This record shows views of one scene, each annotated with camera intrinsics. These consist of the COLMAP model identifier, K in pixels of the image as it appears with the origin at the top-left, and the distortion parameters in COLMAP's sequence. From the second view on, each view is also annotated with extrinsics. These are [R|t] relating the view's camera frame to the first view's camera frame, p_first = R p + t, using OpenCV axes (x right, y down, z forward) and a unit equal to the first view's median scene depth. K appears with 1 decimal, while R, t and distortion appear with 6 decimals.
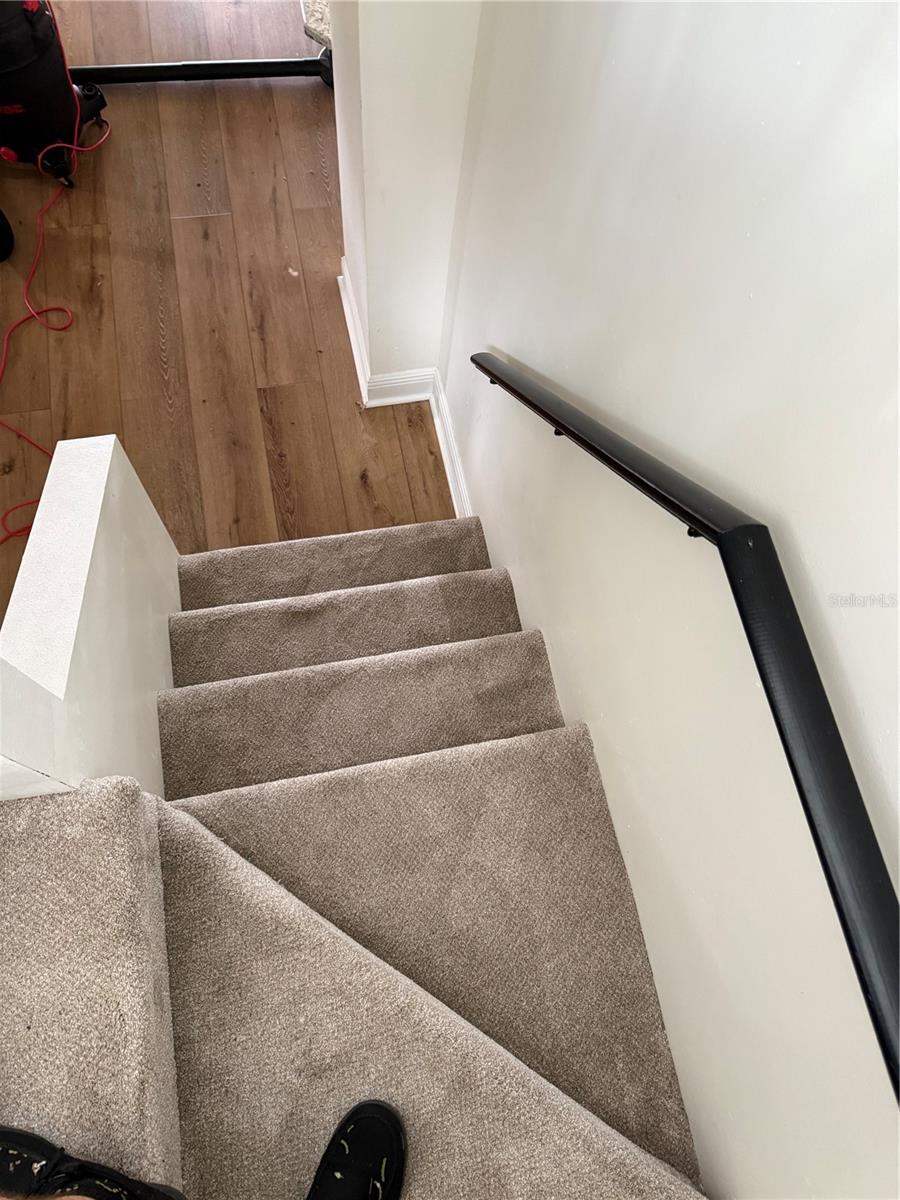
lens RADIAL K [[836.2, 0, 445.0], [0, 836.2, 604.8], [0, 0, 1]] dist [0.028814, -0.031079]
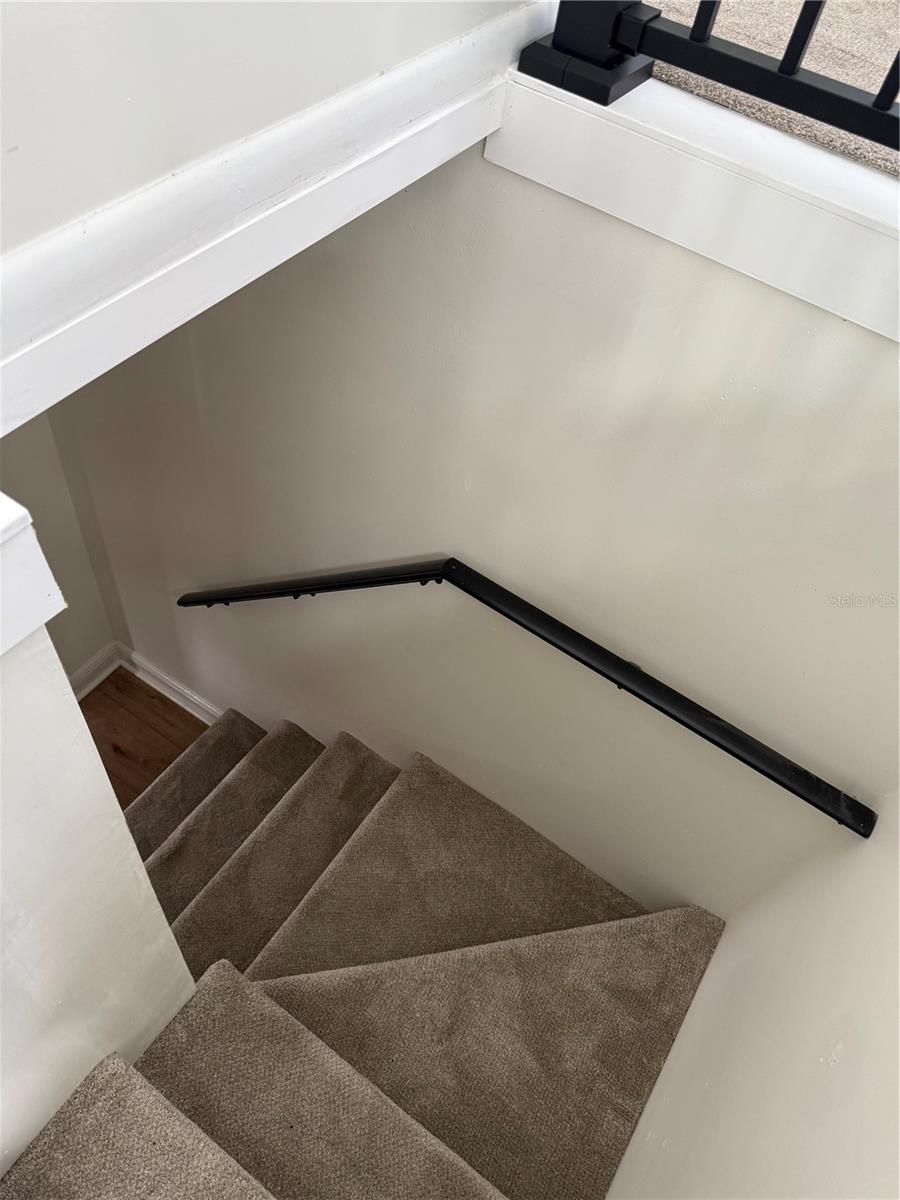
lens RADIAL K [[836.2, 0, 451.8], [0, 836.2, 599.7], [0, 0, 1]] dist [0.028814, -0.031079]
pose [[0.703581, -0.554917, 0.443893, -0.251503], [0.631399, 0.774789, -0.032208, 0.021291], [-0.326051, 0.302934, 0.895501, -0.342833]]
